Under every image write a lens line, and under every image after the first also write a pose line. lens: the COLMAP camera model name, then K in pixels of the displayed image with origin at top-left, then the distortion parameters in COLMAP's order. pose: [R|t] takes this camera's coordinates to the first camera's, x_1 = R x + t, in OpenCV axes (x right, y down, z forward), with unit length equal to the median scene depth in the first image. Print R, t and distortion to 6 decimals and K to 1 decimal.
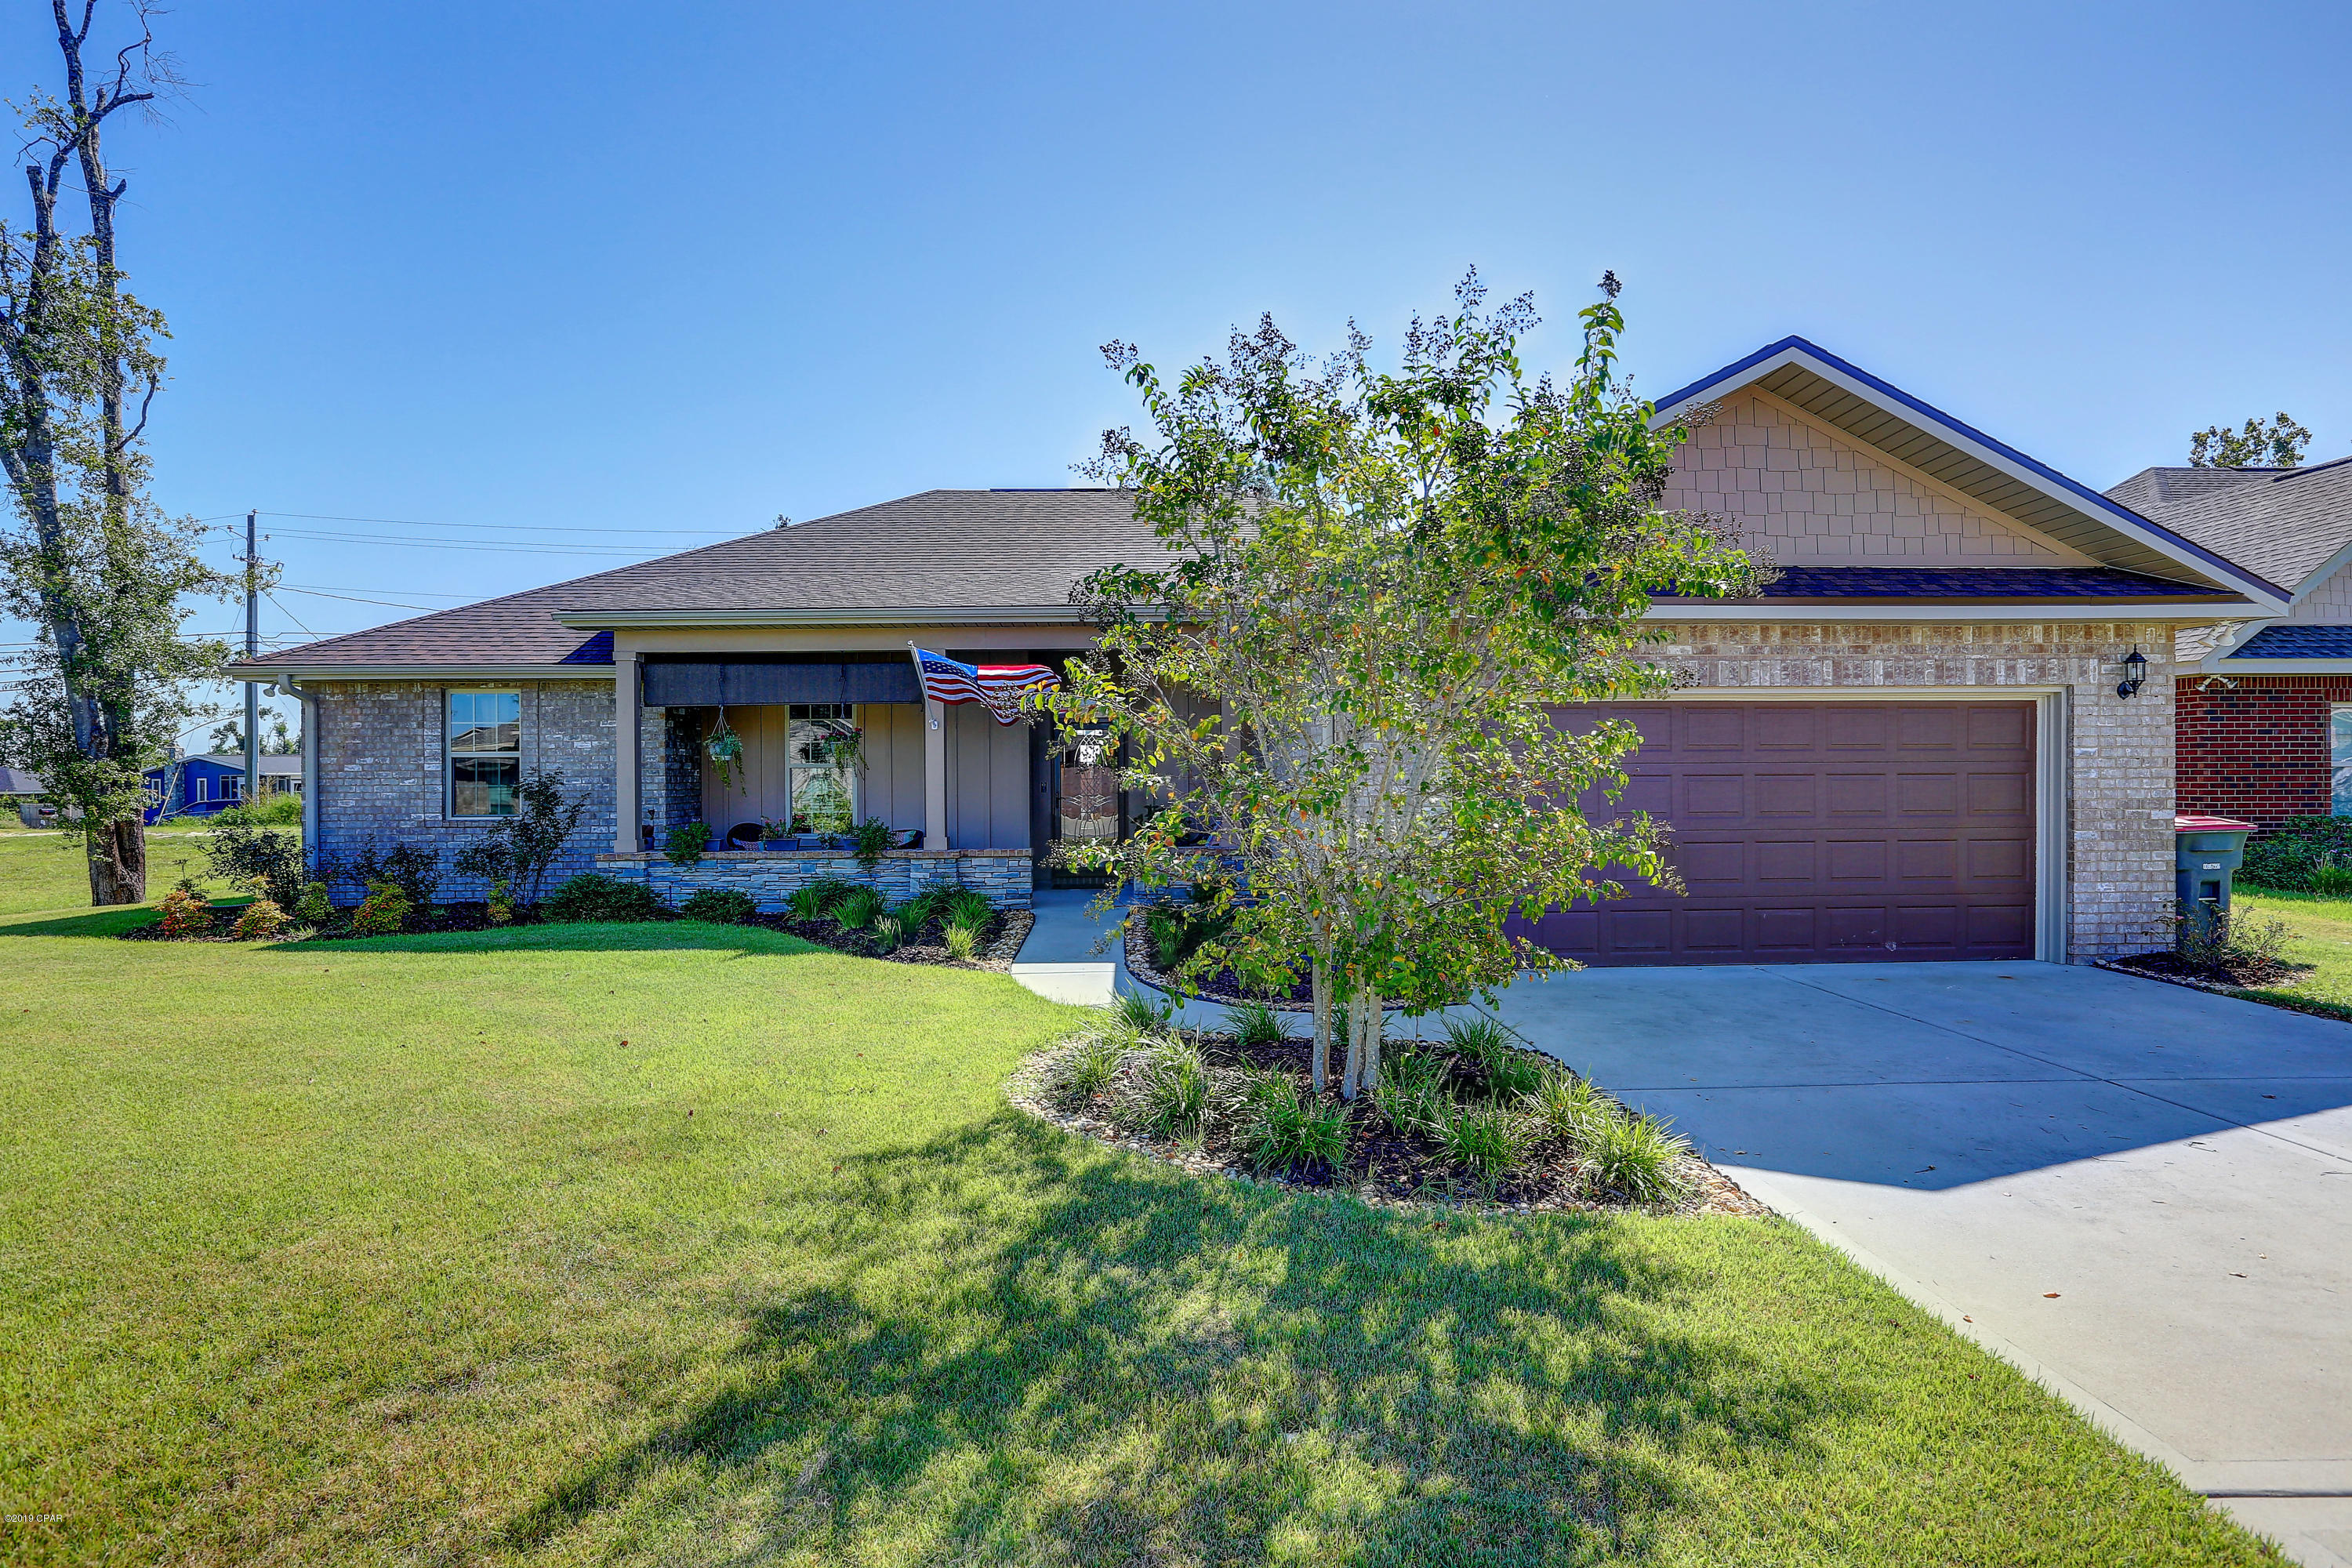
lens RADIAL K [[1336.6, 0, 1176.1], [0, 1336.6, 791.4], [0, 0, 1]] dist [-0.009645, 0.001274]
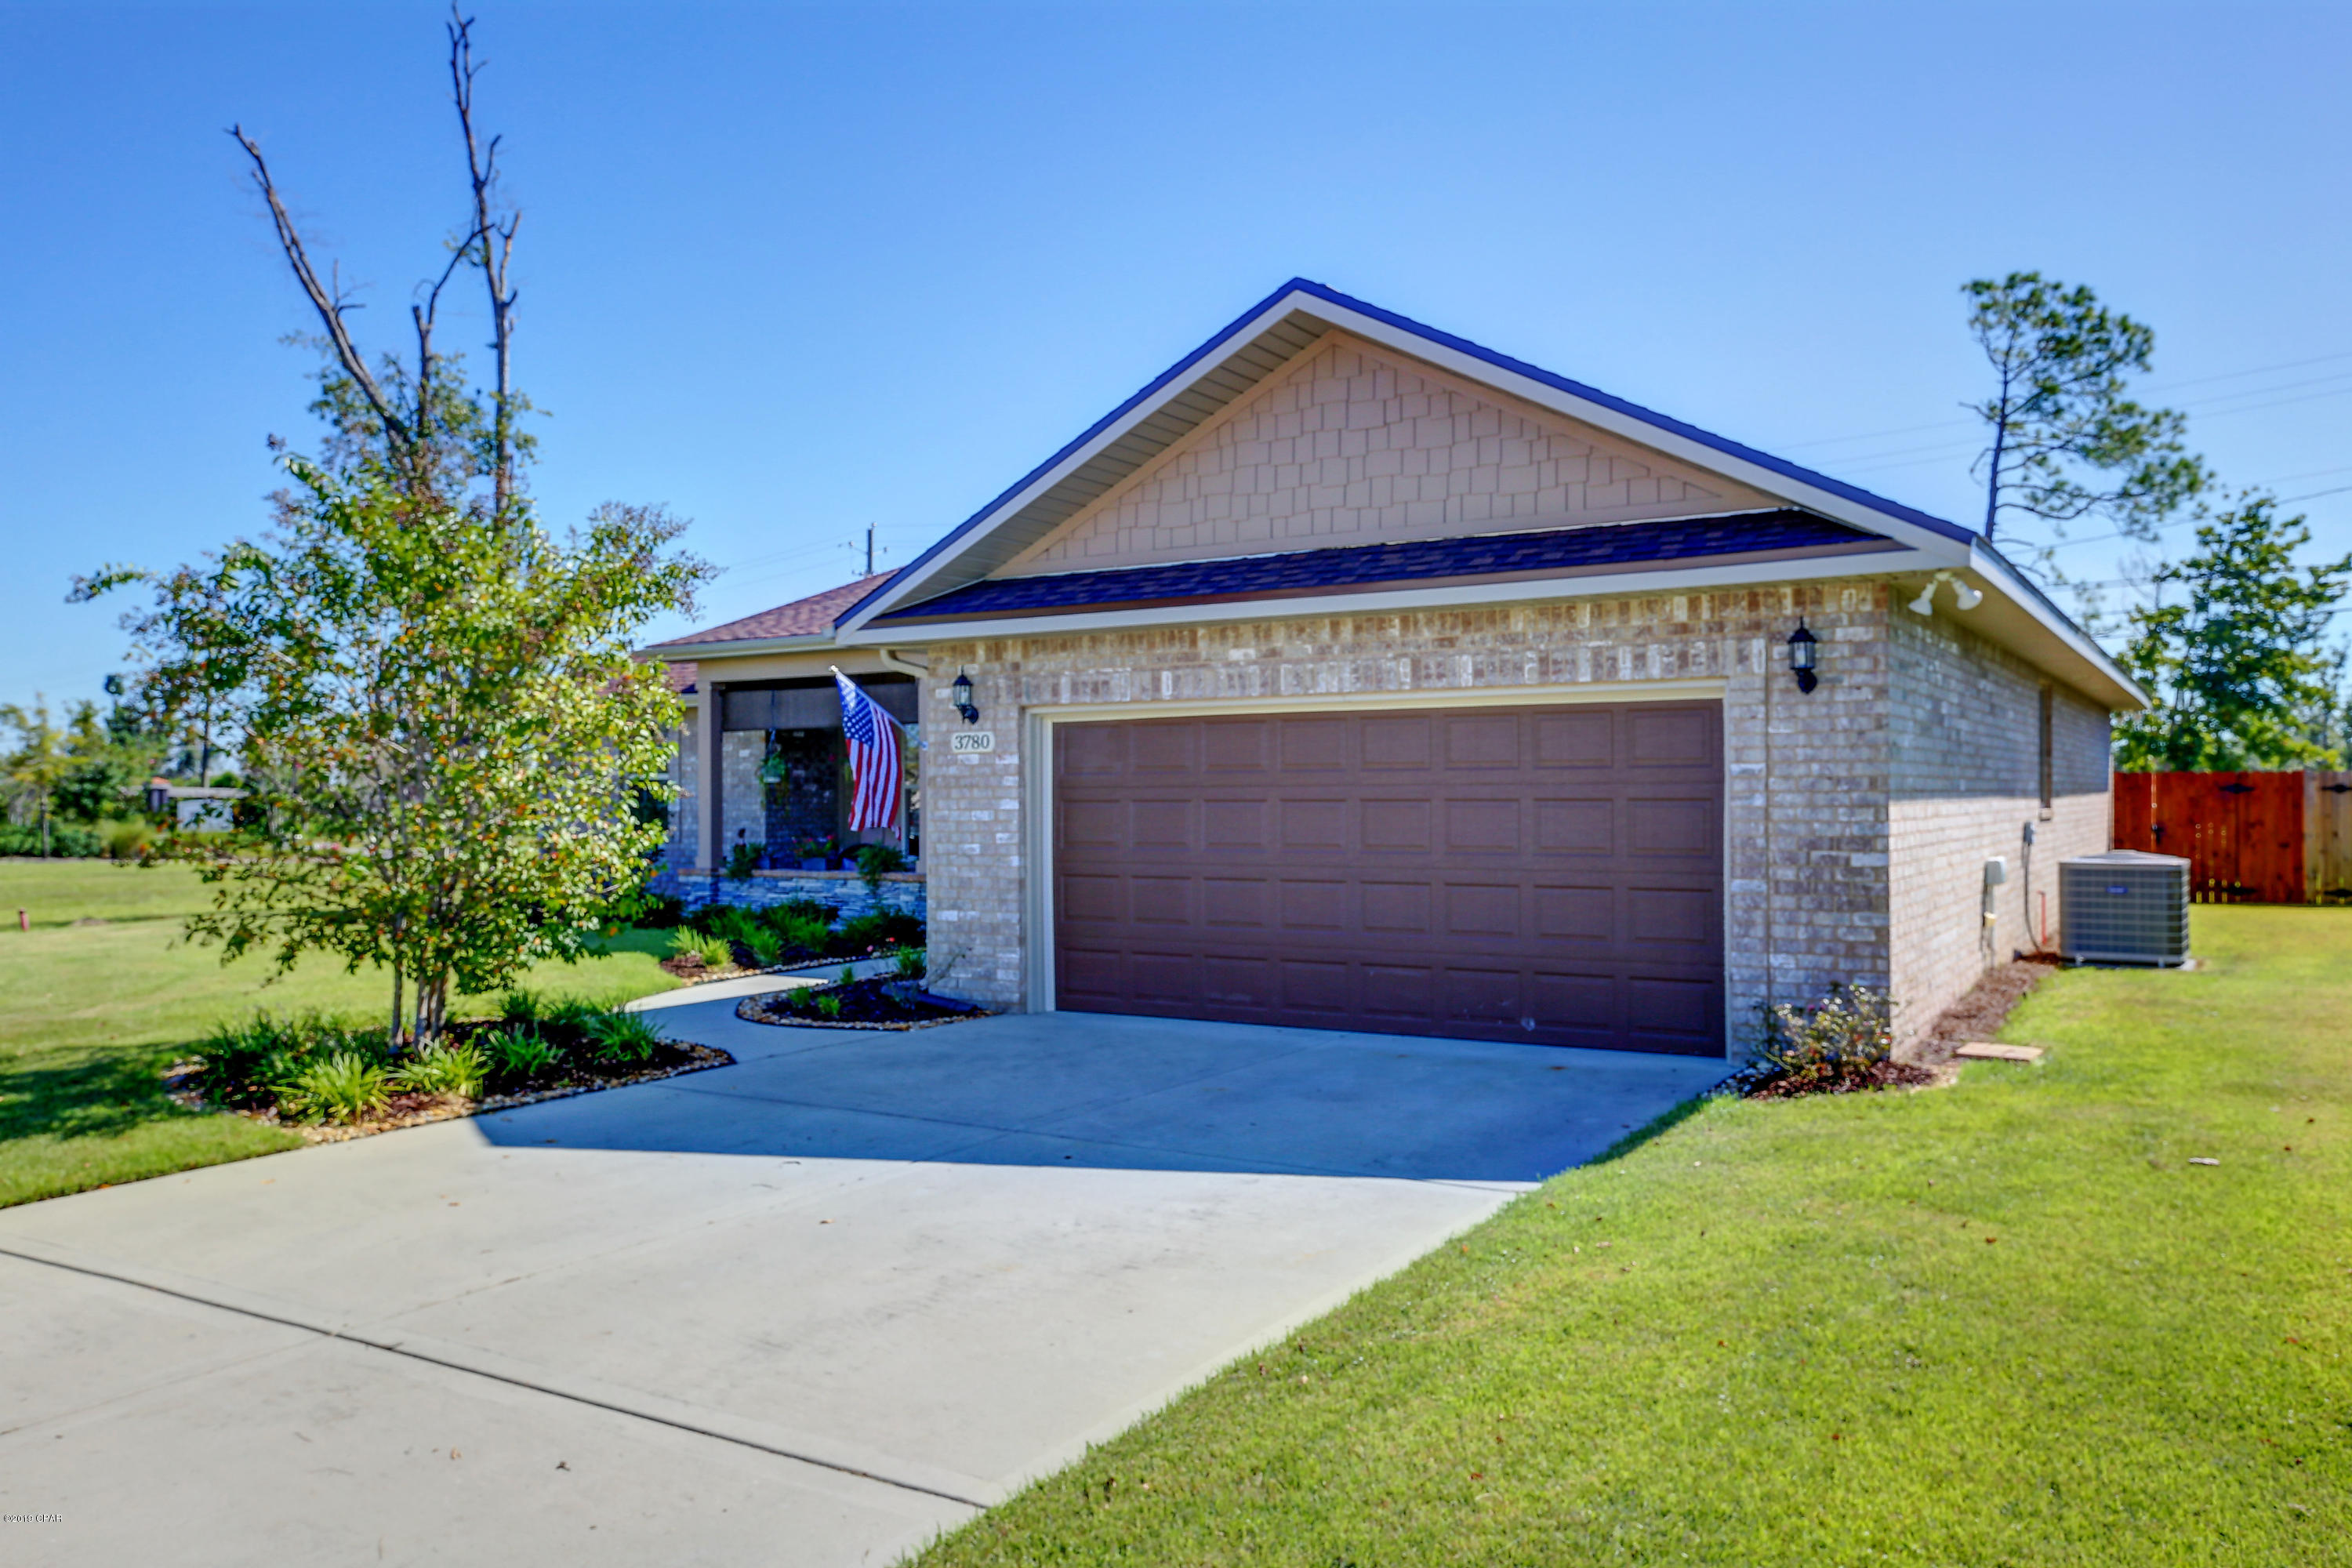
lens RADIAL K [[1867.4, 0, 1176.0], [0, 1867.4, 777.7], [0, 0, 1]] dist [-0.006181, -0.003099]
pose [[0.811543, -0.004510, -0.584275, 1.020965], [-0.004611, 0.999890, -0.014123, -0.009692], [0.584274, 0.014155, 0.811433, 0.006918]]
